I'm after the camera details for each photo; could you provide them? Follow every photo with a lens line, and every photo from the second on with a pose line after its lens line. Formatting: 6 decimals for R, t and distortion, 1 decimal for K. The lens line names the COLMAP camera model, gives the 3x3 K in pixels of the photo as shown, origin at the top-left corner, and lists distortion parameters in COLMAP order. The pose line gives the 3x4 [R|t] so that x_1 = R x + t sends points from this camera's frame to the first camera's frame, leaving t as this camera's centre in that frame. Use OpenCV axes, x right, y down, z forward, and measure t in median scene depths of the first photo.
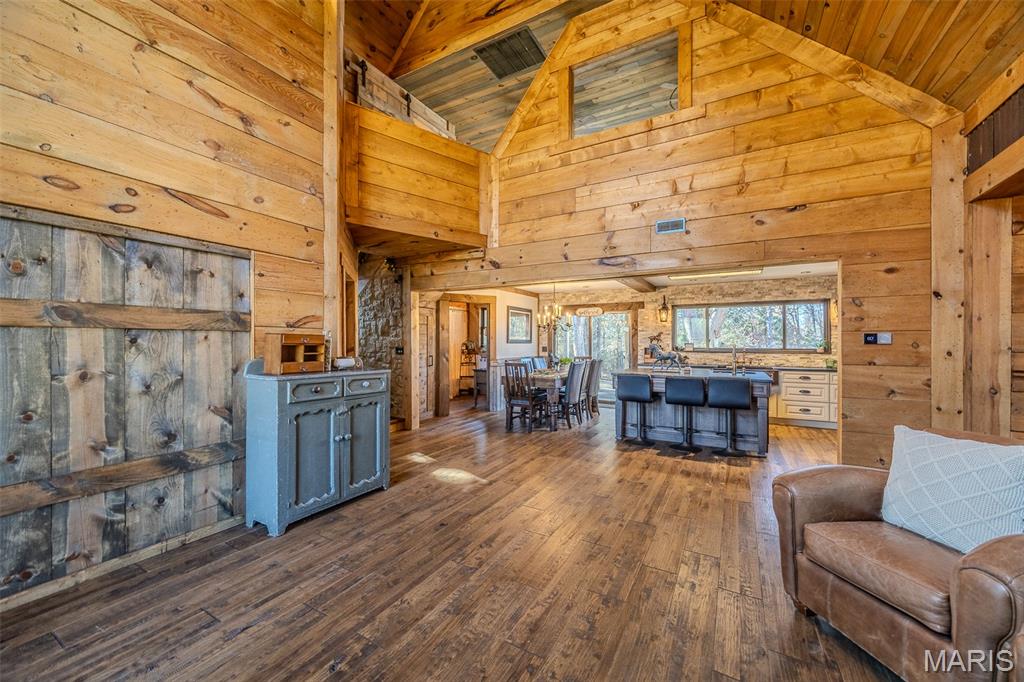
lens RADIAL K [[392.0, 0, 513.2], [0, 392.0, 337.9], [0, 0, 1]] dist [-0.001067, -0.000199]
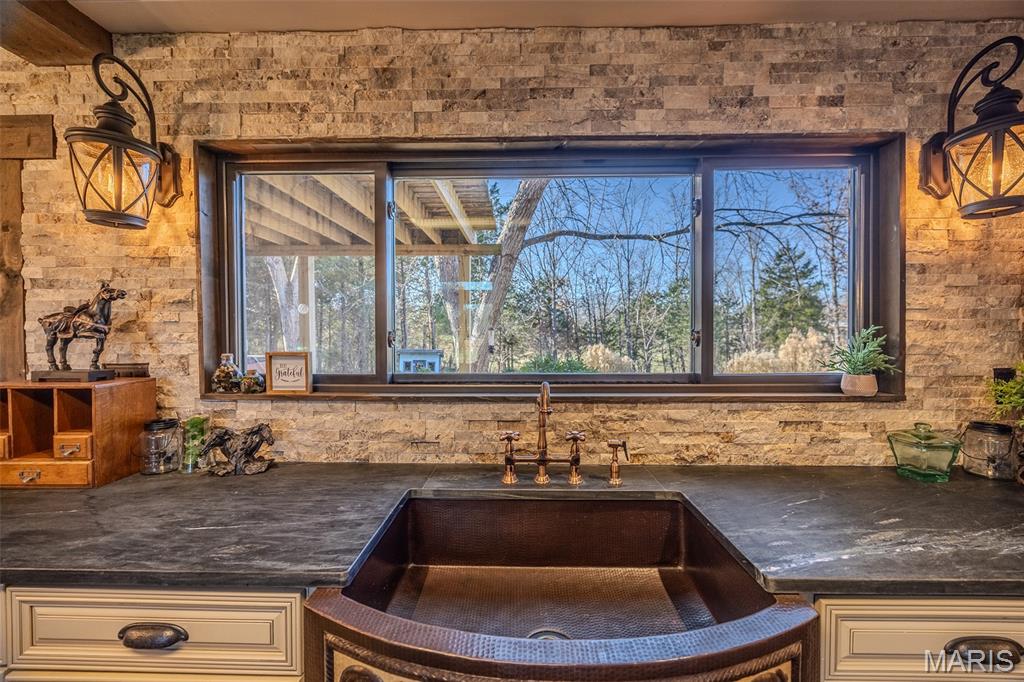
lens RADIAL K [[392.0, 0, 515.2], [0, 392.0, 340.1], [0, 0, 1]] dist [-0.001067, -0.000199]
pose [[0.882088, -0.010393, 0.470970, 0.499284], [-0.001015, 0.999712, 0.023961, 0.003381], [-0.471083, -0.021614, 0.881824, 0.858393]]
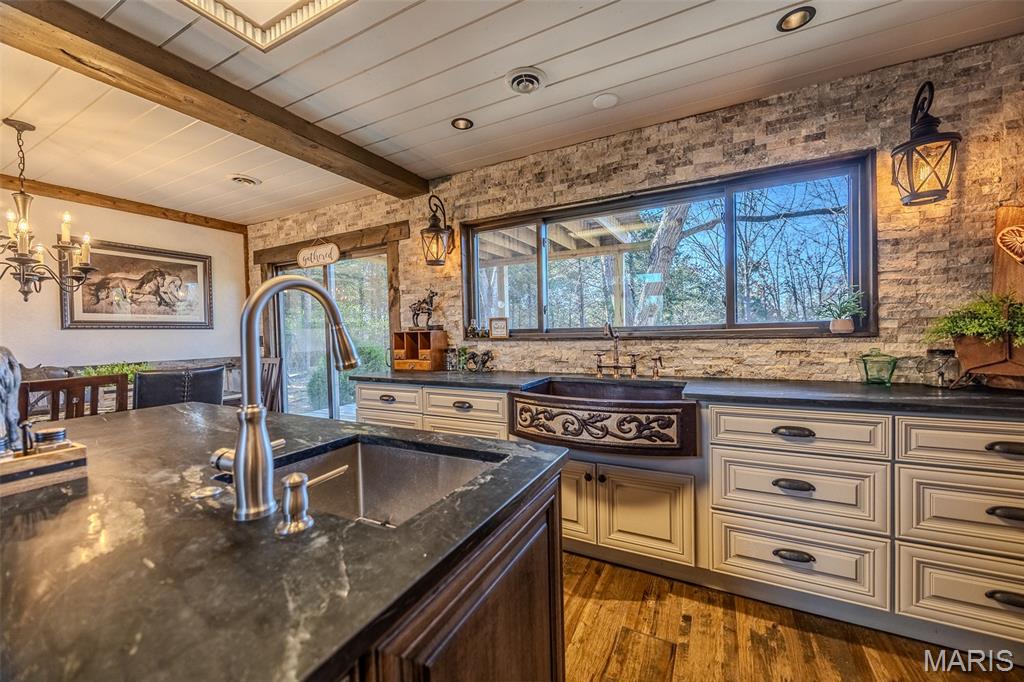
lens RADIAL K [[392.0, 0, 515.3], [0, 392.0, 339.4], [0, 0, 1]] dist [-0.001067, -0.000199]
pose [[0.999095, -0.023605, 0.035380, 0.493732], [0.022619, 0.999351, 0.028017, 0.026698], [-0.036018, -0.027192, 0.998981, 0.669869]]
